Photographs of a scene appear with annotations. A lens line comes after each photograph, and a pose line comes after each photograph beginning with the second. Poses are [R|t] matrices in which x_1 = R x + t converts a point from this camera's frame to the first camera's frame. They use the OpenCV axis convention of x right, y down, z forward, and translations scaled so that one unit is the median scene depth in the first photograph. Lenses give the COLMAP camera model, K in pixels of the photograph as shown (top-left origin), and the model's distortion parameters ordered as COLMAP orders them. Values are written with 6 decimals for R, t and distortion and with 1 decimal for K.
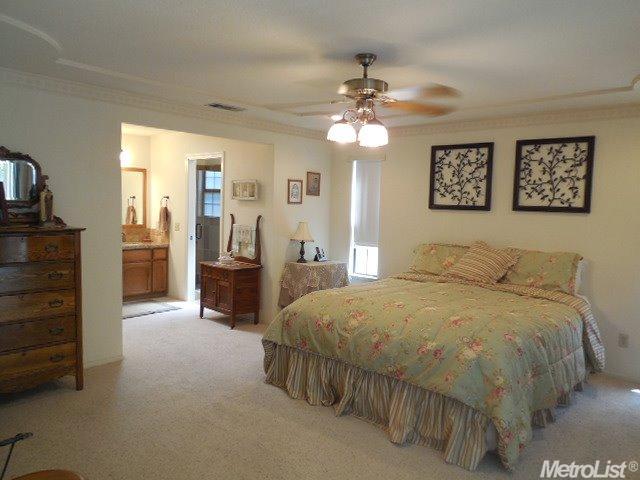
lens RADIAL K [[486.3, 0, 320.0], [0, 486.3, 240.0], [0, 0, 1]] dist [-0.004170, 0.003303]
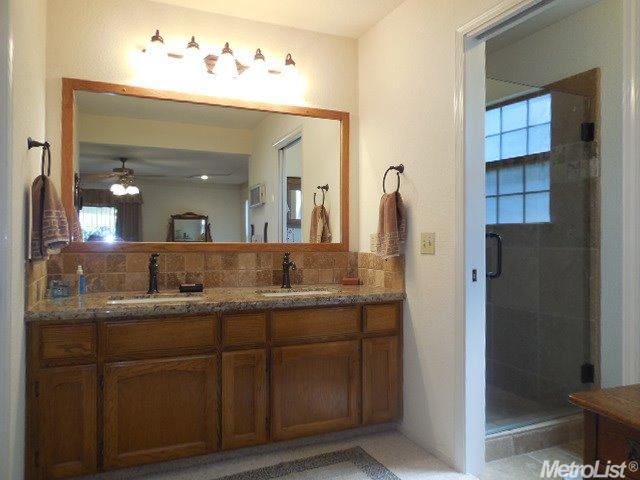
lens RADIAL K [[486.3, 0, 320.0], [0, 486.3, 240.0], [0, 0, 1]] dist [-0.004170, 0.003303]
pose [[0.909787, -0.024865, -0.414330, -0.218075], [-0.005018, 0.997472, -0.070880, -0.004885], [0.415045, 0.066565, 0.907362, 0.644147]]
